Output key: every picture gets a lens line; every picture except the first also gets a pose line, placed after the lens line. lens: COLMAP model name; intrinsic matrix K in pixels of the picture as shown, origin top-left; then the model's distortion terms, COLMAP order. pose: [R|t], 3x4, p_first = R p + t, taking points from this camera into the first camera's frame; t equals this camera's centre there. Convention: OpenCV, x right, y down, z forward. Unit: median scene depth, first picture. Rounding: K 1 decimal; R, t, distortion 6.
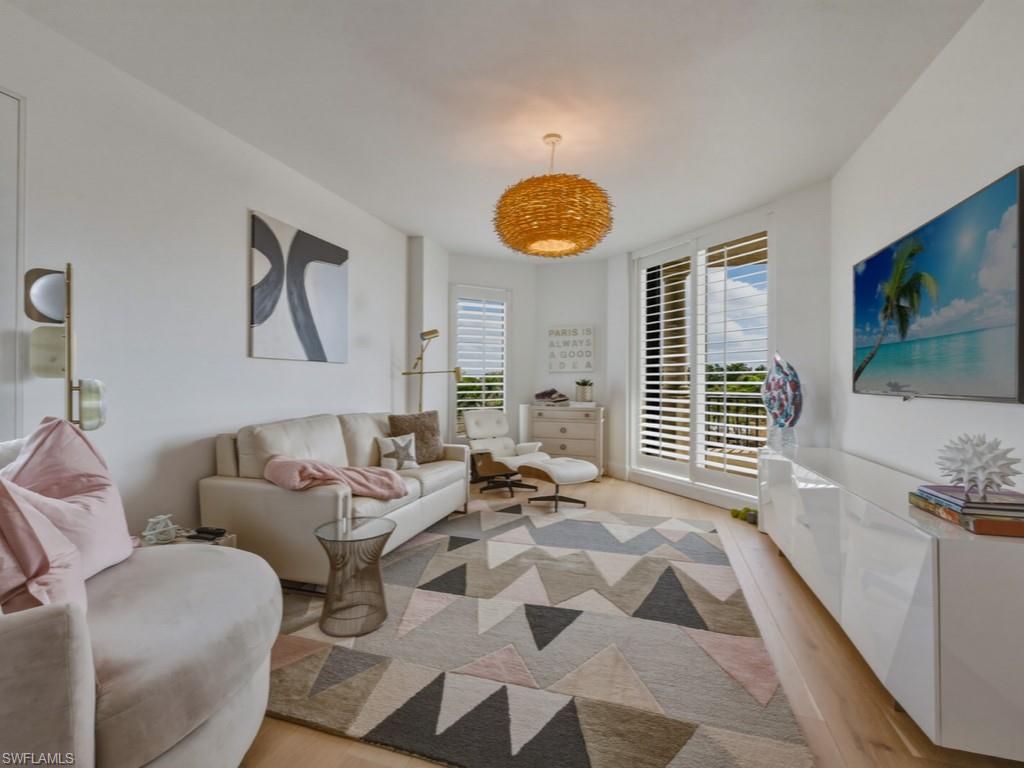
lens RADIAL K [[463.9, 0, 515.1], [0, 463.9, 382.6], [0, 0, 1]] dist [0.014474, -0.000784]
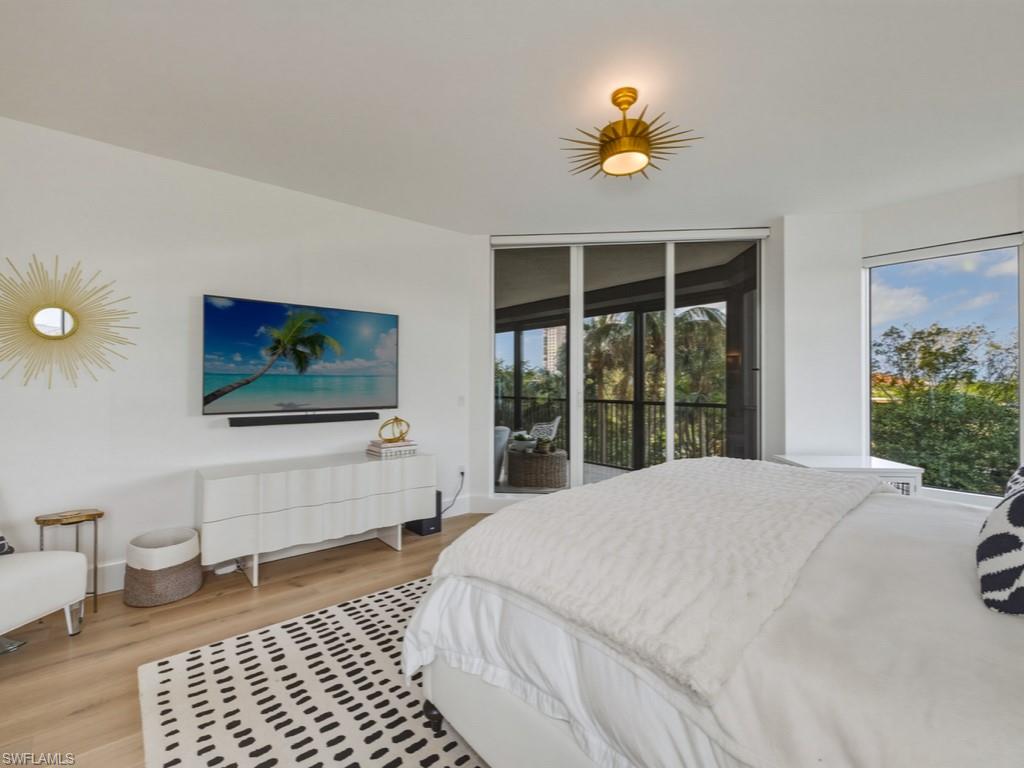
lens RADIAL K [[463.9, 0, 512.3], [0, 463.9, 374.3], [0, 0, 1]] dist [0.014474, -0.000784]
pose [[-0.855542, 0.010500, 0.517627, -0.520392], [0.004214, 0.999902, -0.013318, -0.068135], [-0.517716, -0.009213, -0.855503, 1.948904]]
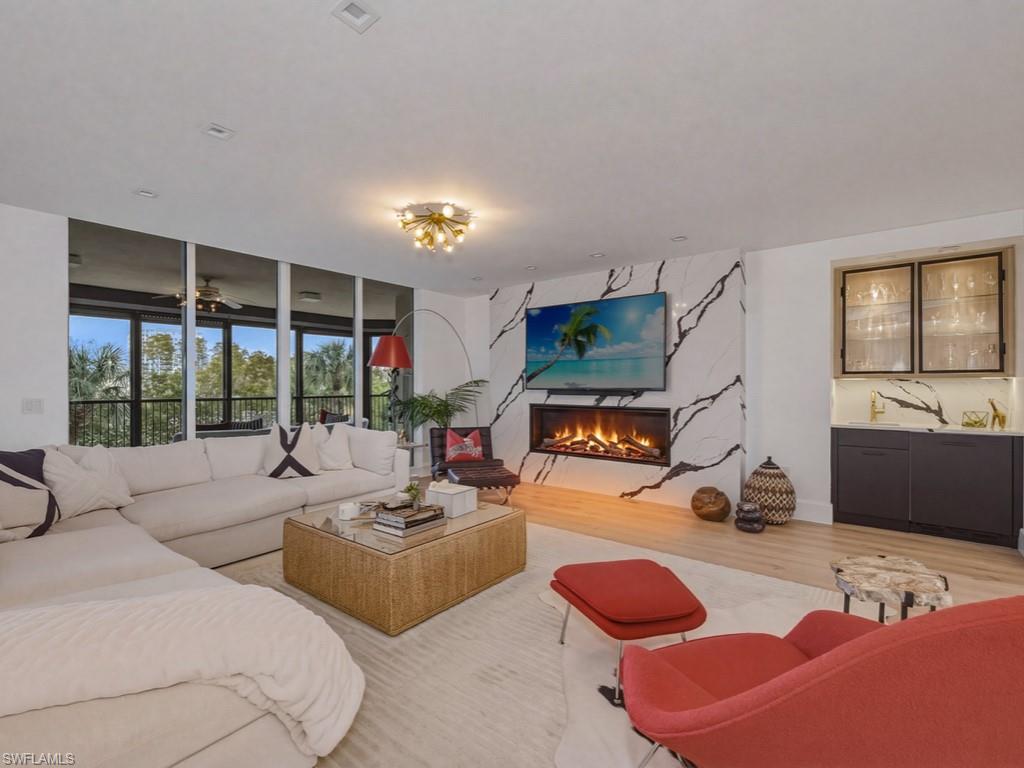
lens RADIAL K [[485.0, 0, 517.1], [0, 485.0, 391.5], [0, 0, 1]] dist [0.010097, -0.000111]
pose [[0.337760, 0.004784, 0.941220, -1.043948], [-0.003007, 0.999987, -0.004004, 0.044260], [-0.941227, -0.001478, 0.337770, 0.604618]]
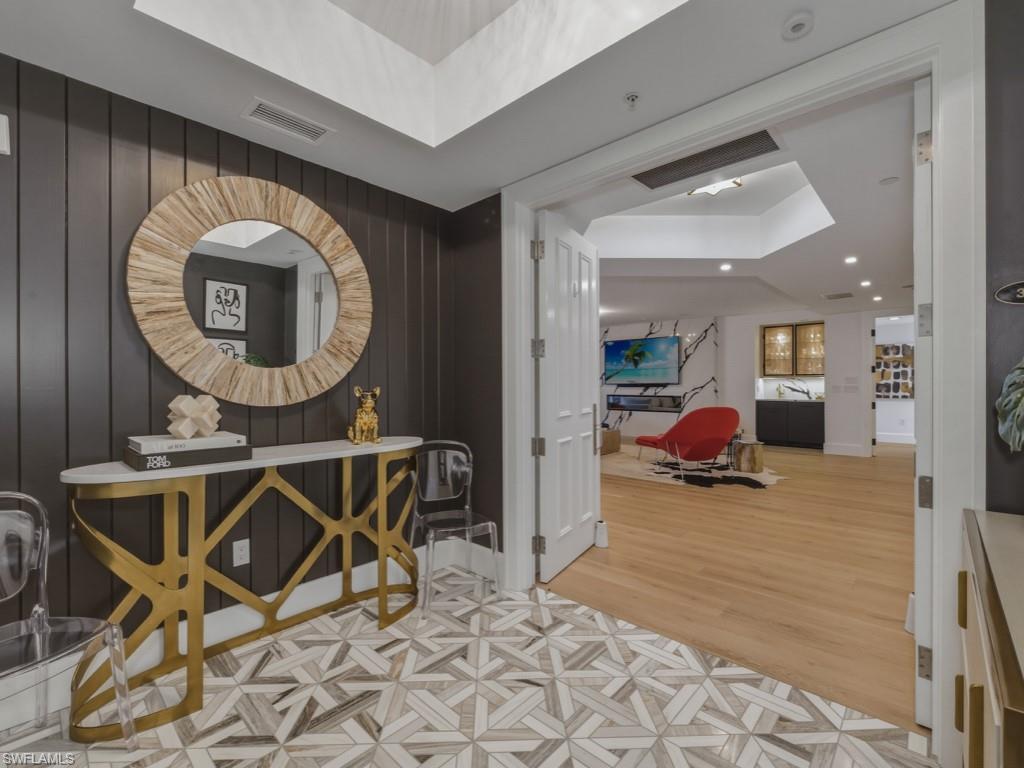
lens RADIAL K [[463.9, 0, 515.2], [0, 463.9, 385.5], [0, 0, 1]] dist [0.014474, -0.000784]
pose [[0.424501, 0.001579, 0.905426, -2.779744], [0.007977, 0.999953, -0.005484, 0.050167], [-0.905392, 0.009551, 0.424468, 0.342466]]
